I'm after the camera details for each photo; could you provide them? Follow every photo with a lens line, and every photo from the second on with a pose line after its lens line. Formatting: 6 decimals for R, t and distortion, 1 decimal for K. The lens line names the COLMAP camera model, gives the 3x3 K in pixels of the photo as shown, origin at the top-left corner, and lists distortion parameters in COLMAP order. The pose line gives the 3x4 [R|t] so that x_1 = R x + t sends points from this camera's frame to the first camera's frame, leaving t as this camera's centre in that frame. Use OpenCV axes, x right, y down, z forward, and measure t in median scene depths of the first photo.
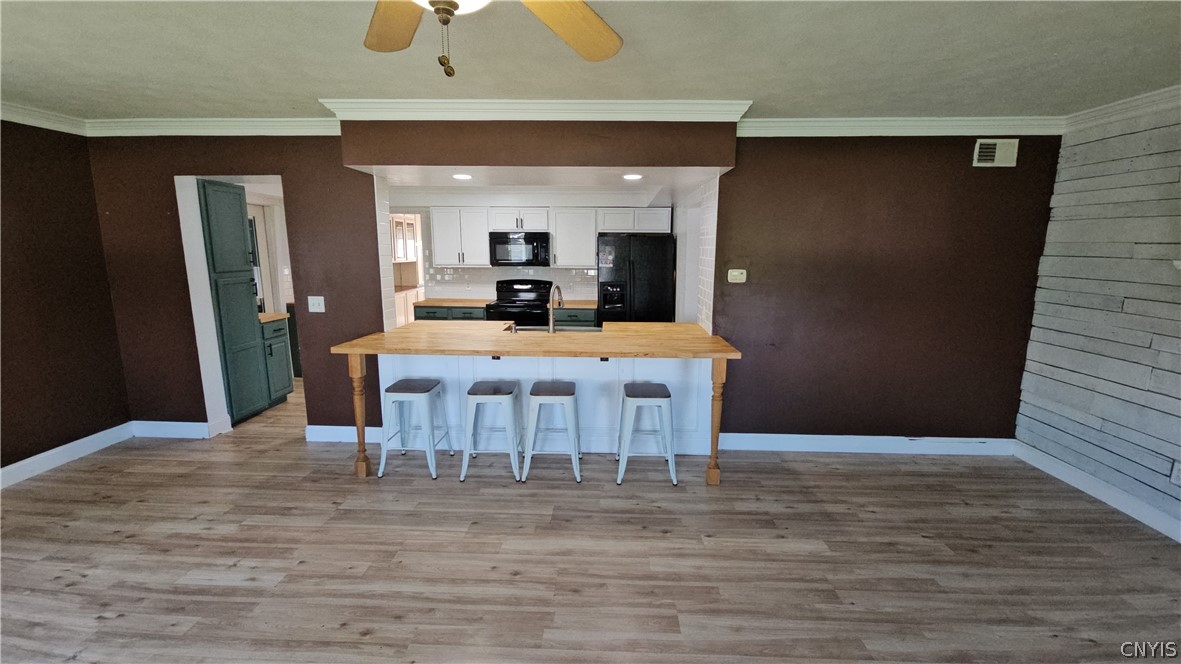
lens RADIAL K [[479.1, 0, 588.9], [0, 479.1, 330.5], [0, 0, 1]] dist [0.003488, -0.000329]
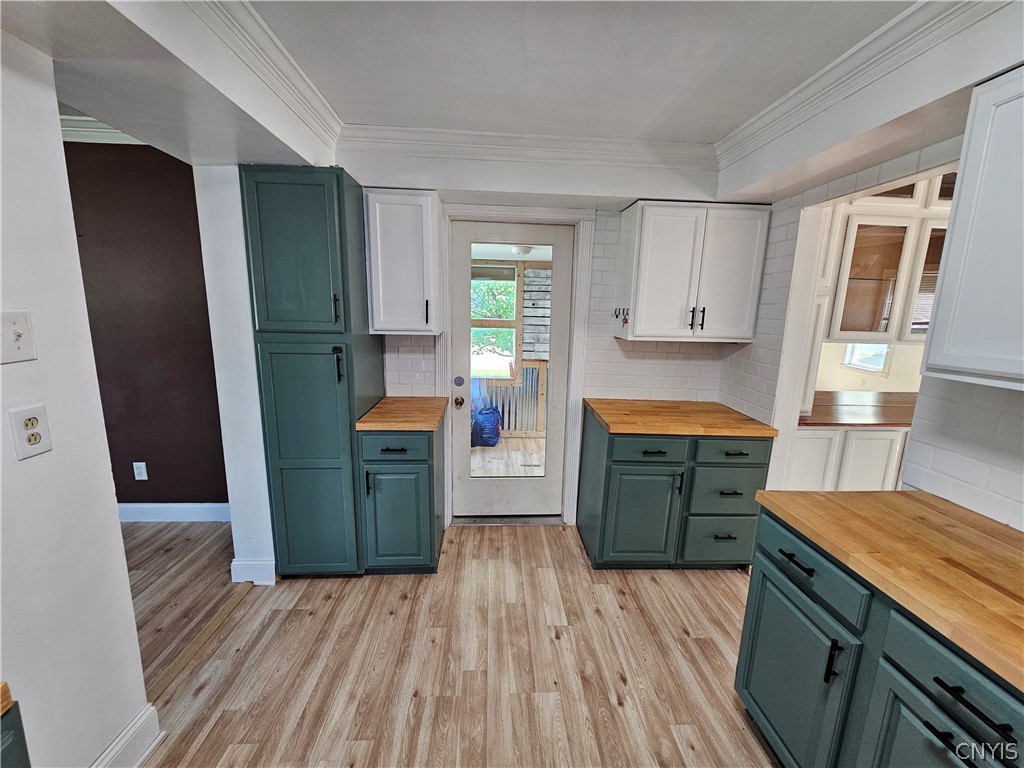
lens RADIAL K [[418.0, 0, 511.1], [0, 418.0, 384.9], [0, 0, 1]] dist [-0.005733, 0.001471]
pose [[0.092527, 0.173490, -0.980479, -0.154464], [-0.187568, 0.970112, 0.153954, -0.125904], [0.977884, 0.169661, 0.122303, 0.816429]]
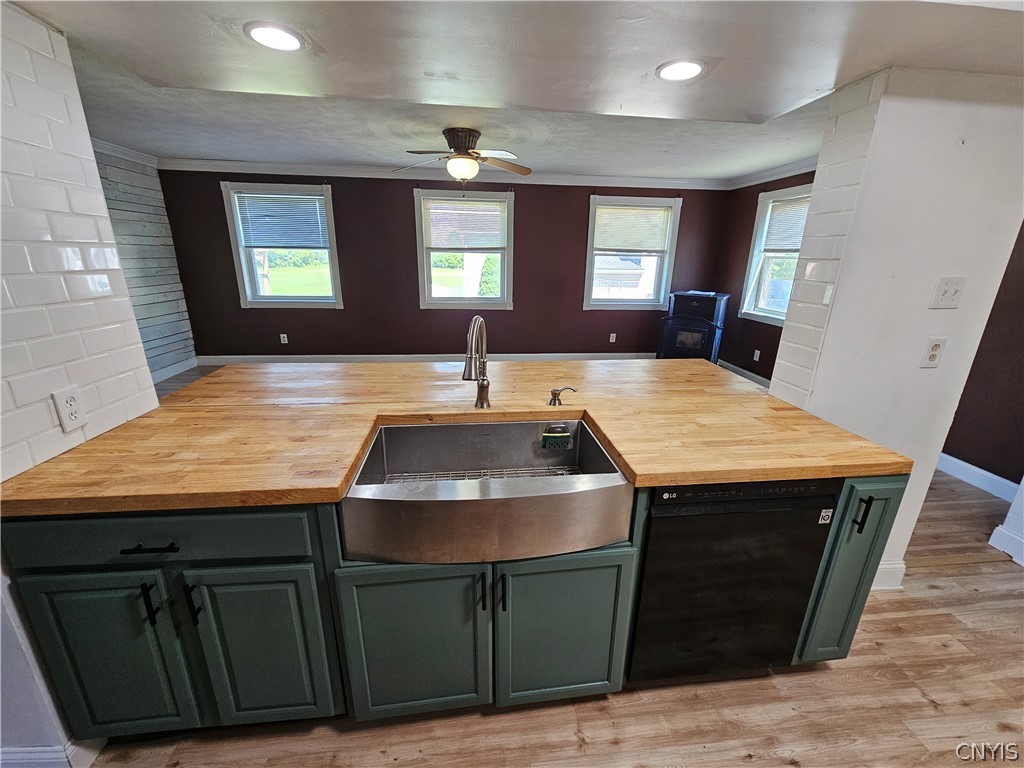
lens RADIAL K [[418.0, 0, 515.7], [0, 418.0, 385.5], [0, 0, 1]] dist [-0.005733, 0.001471]
pose [[-0.988205, 0.020434, -0.151768, -0.024778], [-0.050747, 0.891362, 0.450442, -0.133361], [0.144484, 0.452831, -0.879812, 0.857420]]
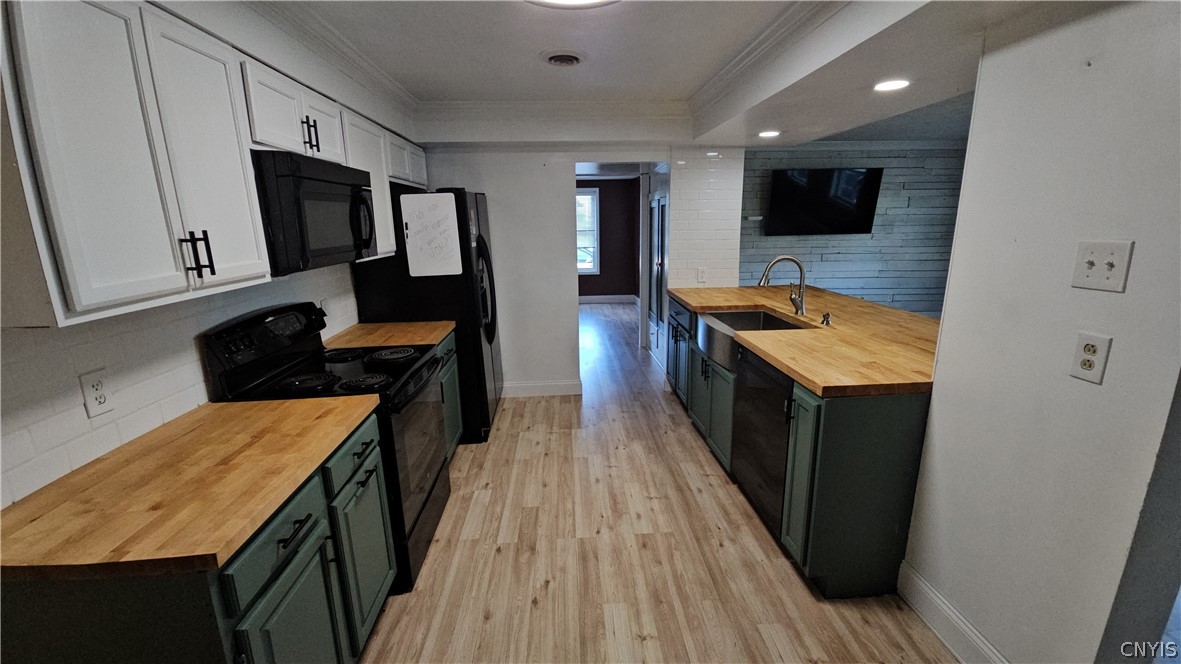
lens RADIAL K [[479.1, 0, 595.4], [0, 479.1, 328.2], [0, 0, 1]] dist [0.003488, -0.000329]
pose [[-0.112358, -0.225263, 0.967798, -0.510363], [0.178537, 0.953538, 0.242671, -0.143617], [-0.977497, 0.200053, -0.066920, 0.865722]]
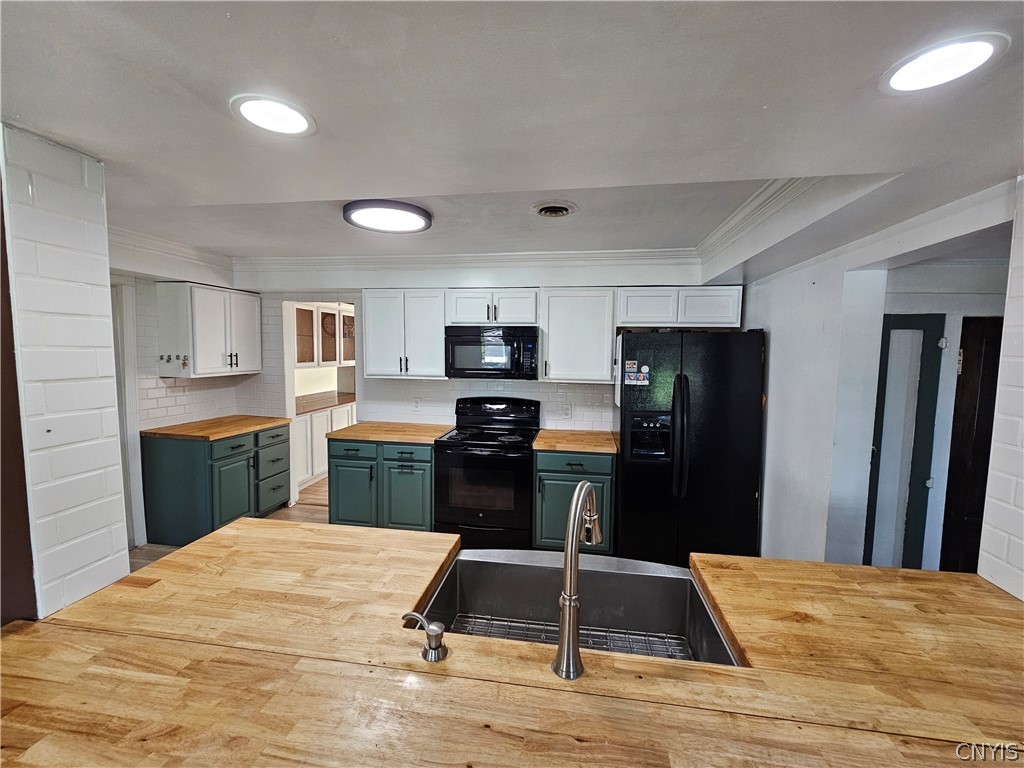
lens RADIAL K [[418.0, 0, 516.2], [0, 418.0, 379.1], [0, 0, 1]] dist [-0.005733, 0.001471]
pose [[0.993210, 0.015243, -0.115336, -0.047515], [-0.026295, 0.995138, -0.094920, -0.083259], [0.113329, 0.097308, 0.988781, 0.461305]]
